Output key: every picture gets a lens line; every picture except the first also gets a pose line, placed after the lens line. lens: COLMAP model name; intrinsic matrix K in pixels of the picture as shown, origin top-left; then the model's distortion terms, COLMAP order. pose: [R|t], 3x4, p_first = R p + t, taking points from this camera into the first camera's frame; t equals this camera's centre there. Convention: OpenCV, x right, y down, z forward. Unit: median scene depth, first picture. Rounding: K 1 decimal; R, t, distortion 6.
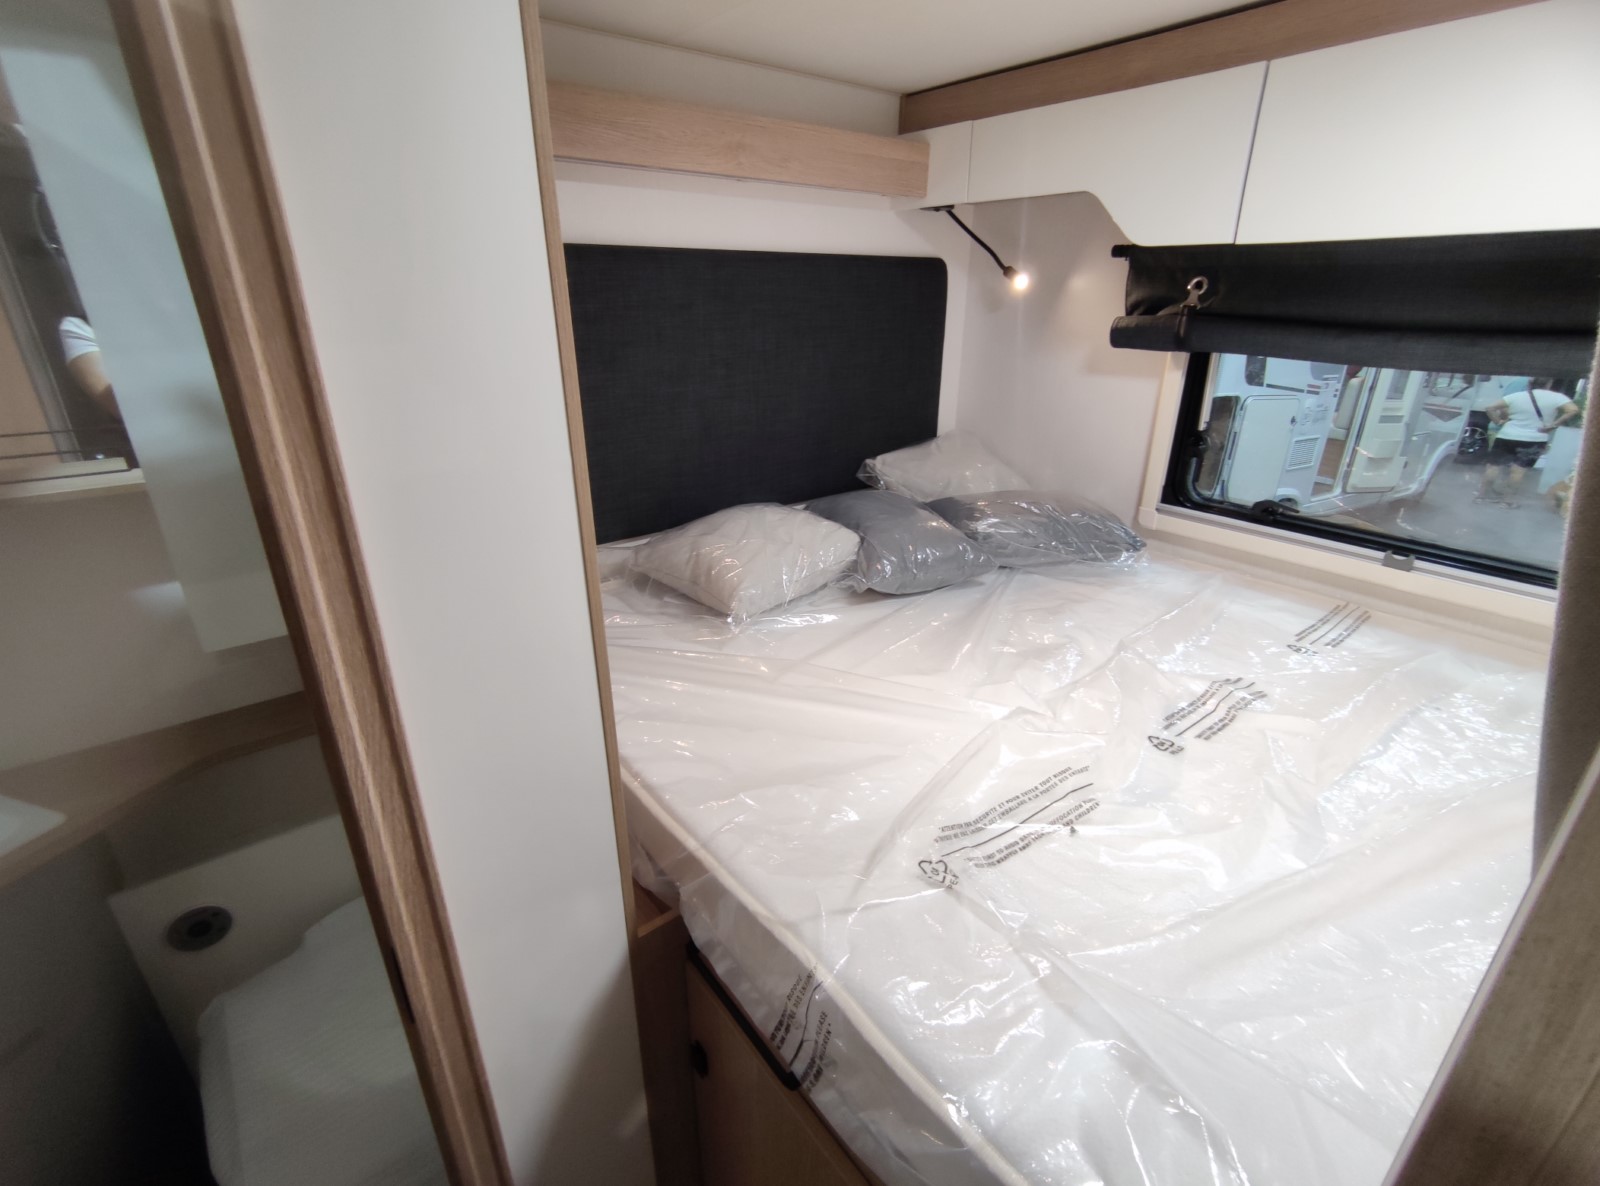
lens RADIAL K [[728.2, 0, 800.0], [0, 728.2, 593.0], [0, 0, 1]] dist [-0.000984, 0.001532]
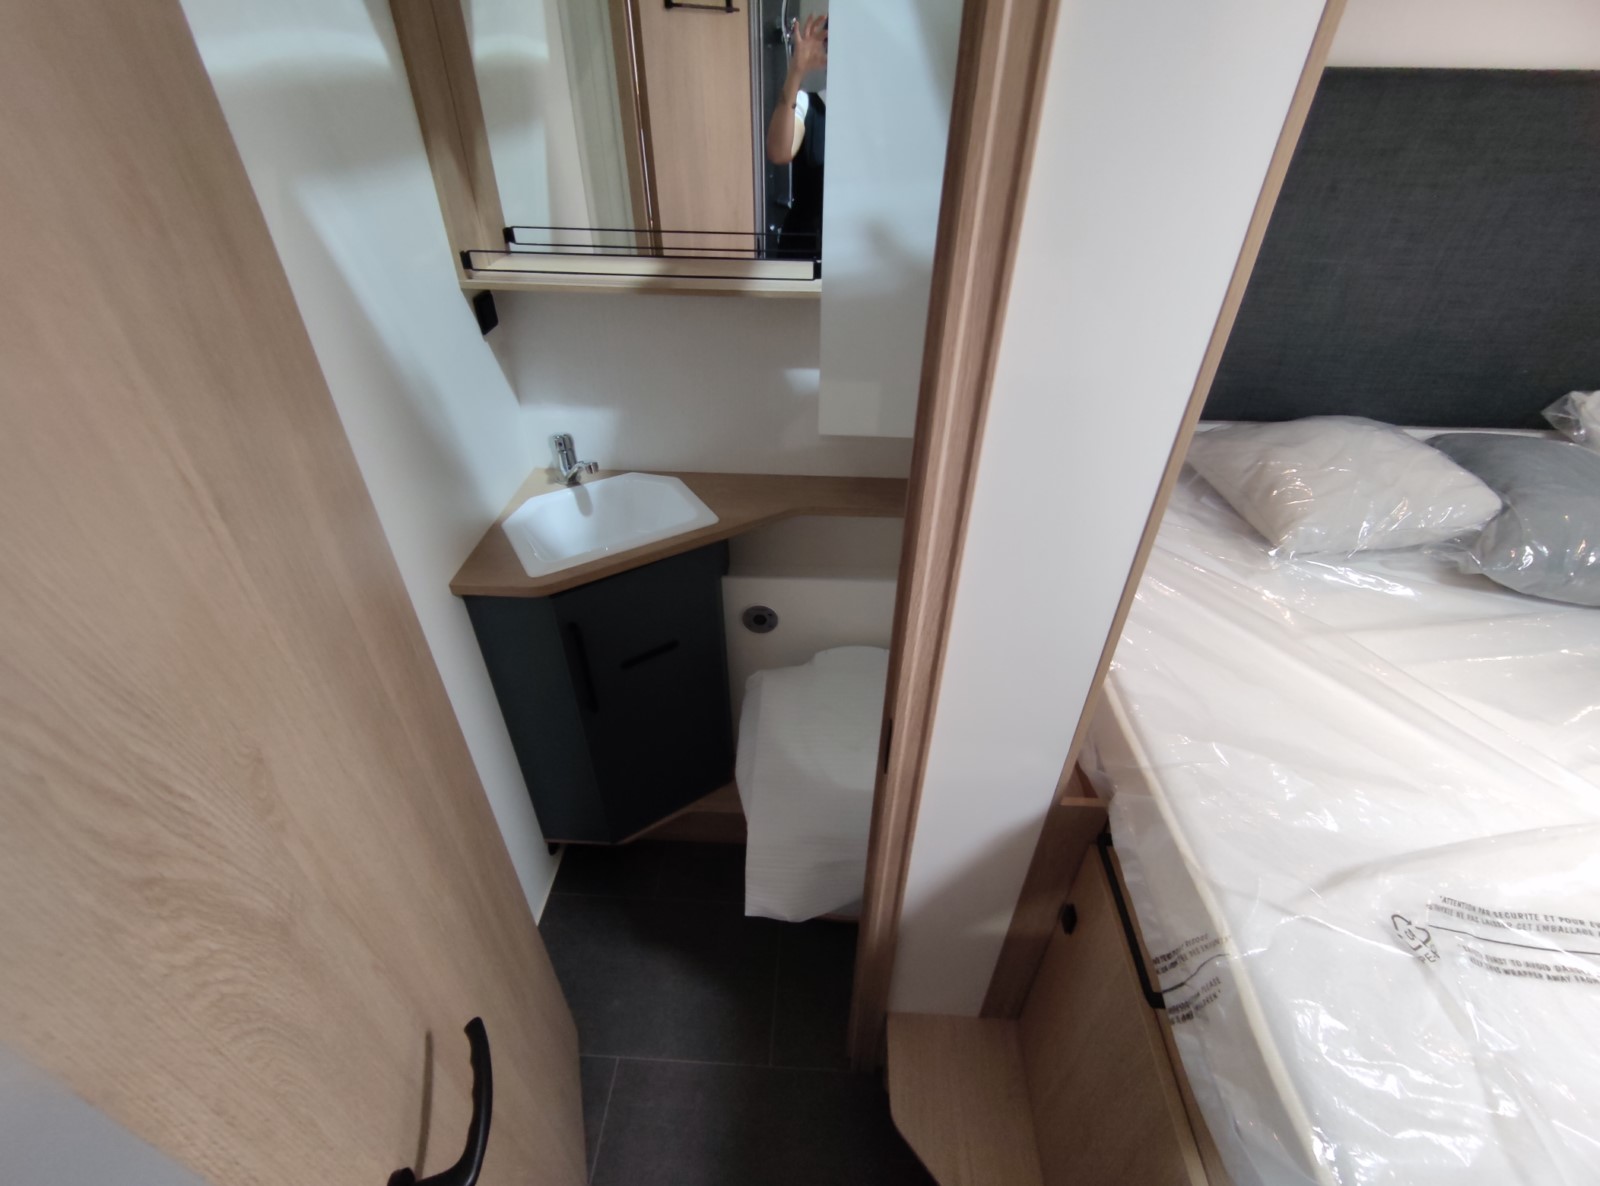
lens RADIAL K [[728.2, 0, 800.0], [0, 728.2, 593.0], [0, 0, 1]] dist [-0.000984, 0.001532]
pose [[0.757254, 0.394565, -0.520466, -0.079235], [-0.255839, 0.912409, 0.319463, -0.089774], [0.600927, -0.108759, 0.791870, -0.105783]]
